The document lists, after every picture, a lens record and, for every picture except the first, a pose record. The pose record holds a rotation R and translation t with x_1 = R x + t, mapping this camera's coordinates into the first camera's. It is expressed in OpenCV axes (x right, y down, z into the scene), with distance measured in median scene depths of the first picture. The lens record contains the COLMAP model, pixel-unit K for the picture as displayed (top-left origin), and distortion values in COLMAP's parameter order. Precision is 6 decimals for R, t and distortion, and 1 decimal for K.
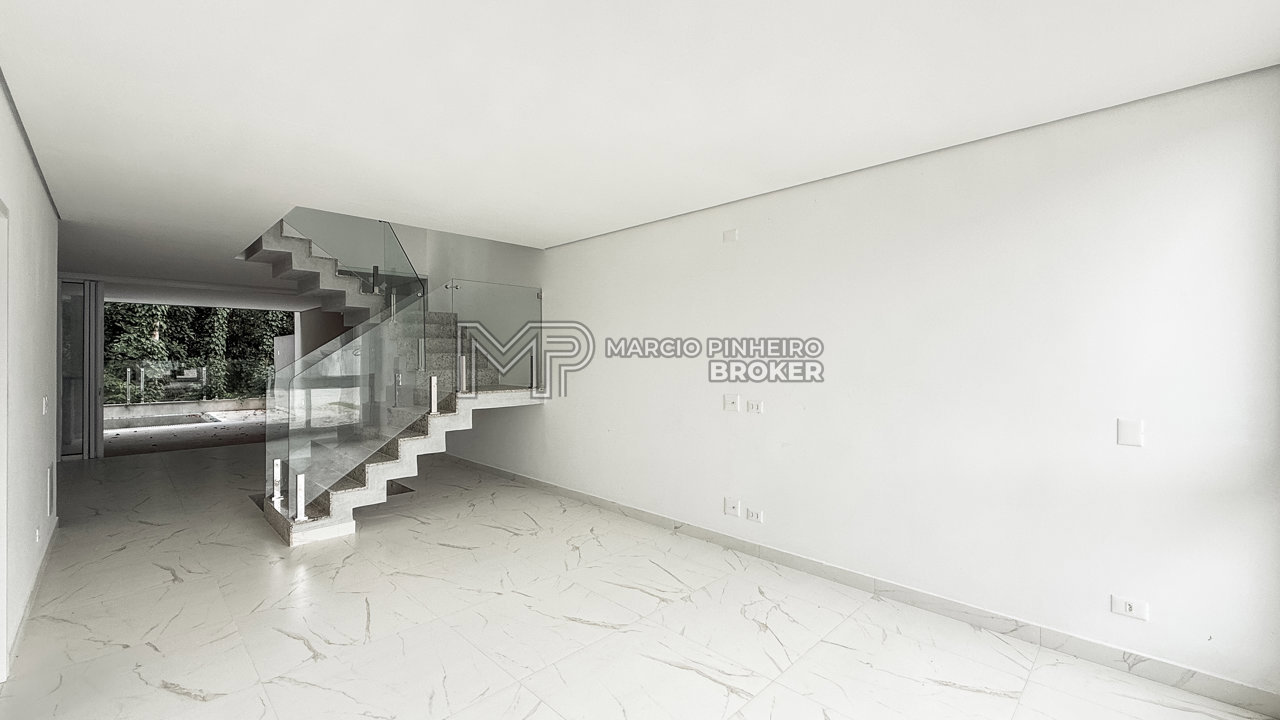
lens RADIAL K [[519.0, 0, 636.4], [0, 519.0, 351.4], [0, 0, 1]] dist [-0.000613, -0.000078]
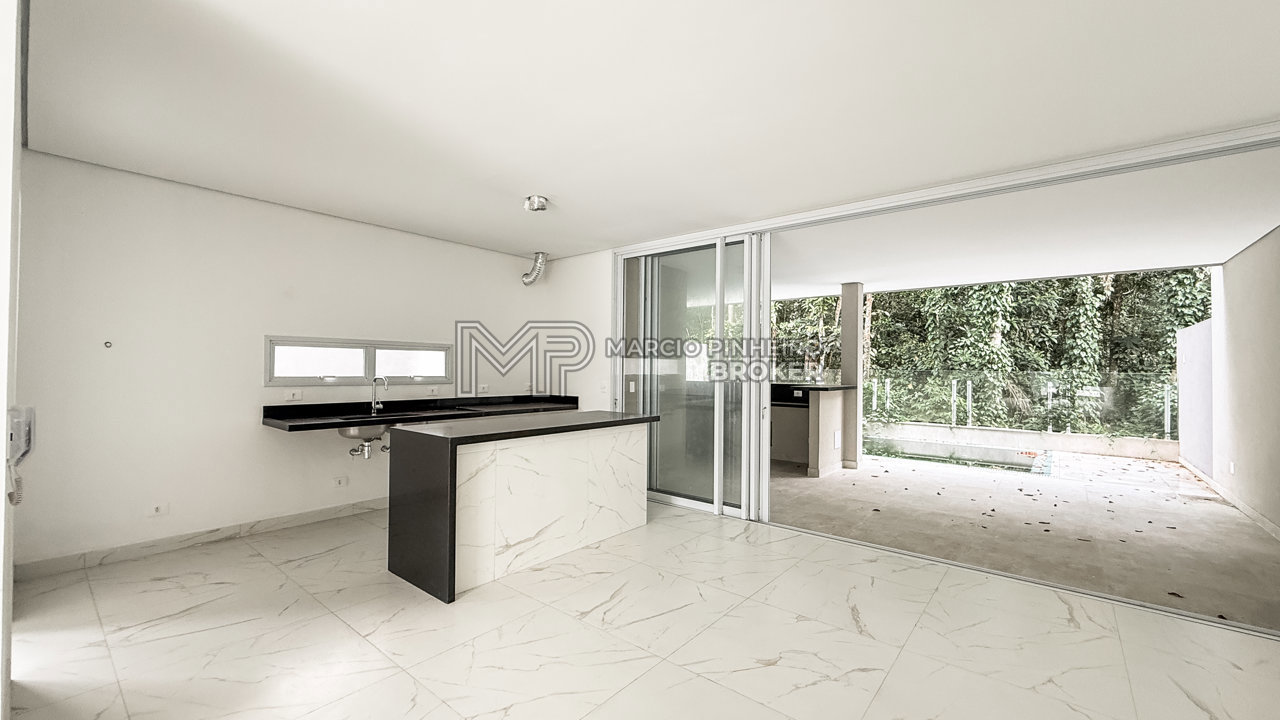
lens RADIAL K [[509.6, 0, 637.5], [0, 509.6, 363.4], [0, 0, 1]] dist [0.000490, 0.000125]
pose [[0.091220, -0.007941, -0.995799, -0.235185], [-0.001568, 0.999966, -0.008118, 0.013279], [0.995830, 0.002302, 0.091204, 0.420189]]
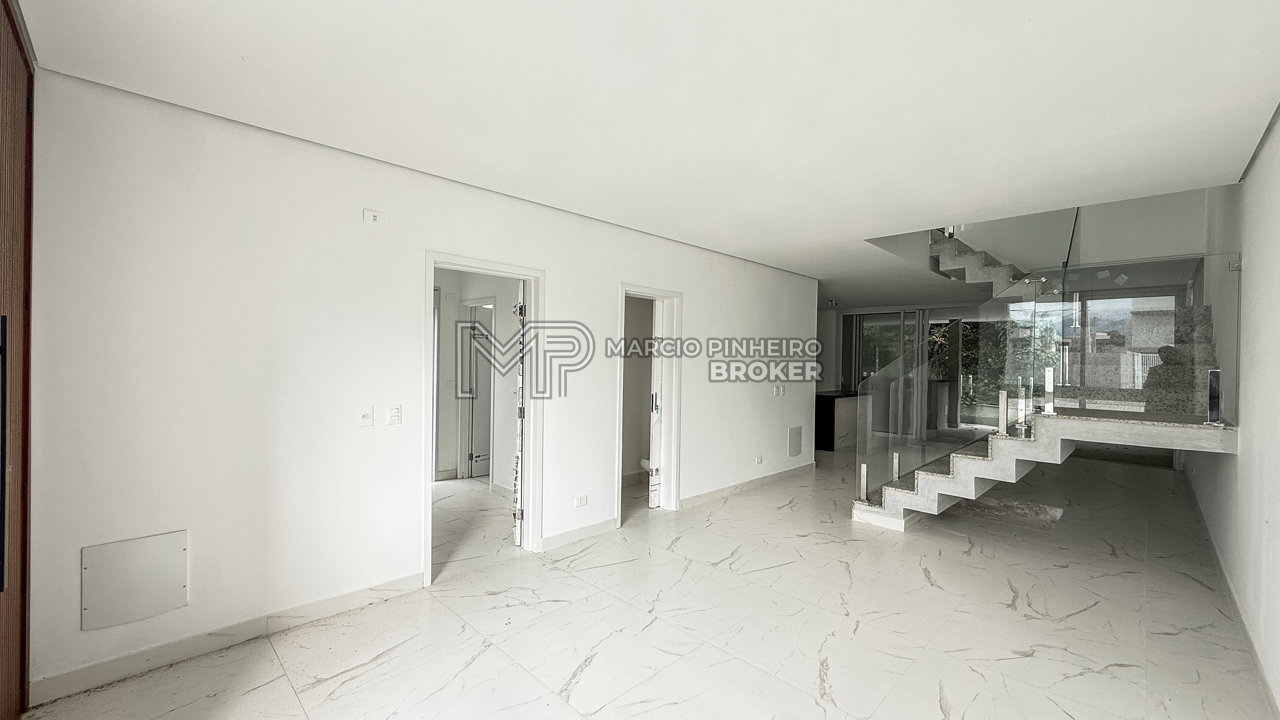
lens RADIAL K [[505.8, 0, 651.3], [0, 505.8, 375.4], [0, 0, 1]] dist [0.000280, 0.000021]
pose [[0.012276, 0.029946, -0.999476, 0.146597], [-0.005546, 0.999538, 0.029880, 0.000348], [0.999909, 0.005176, 0.012436, 0.142867]]
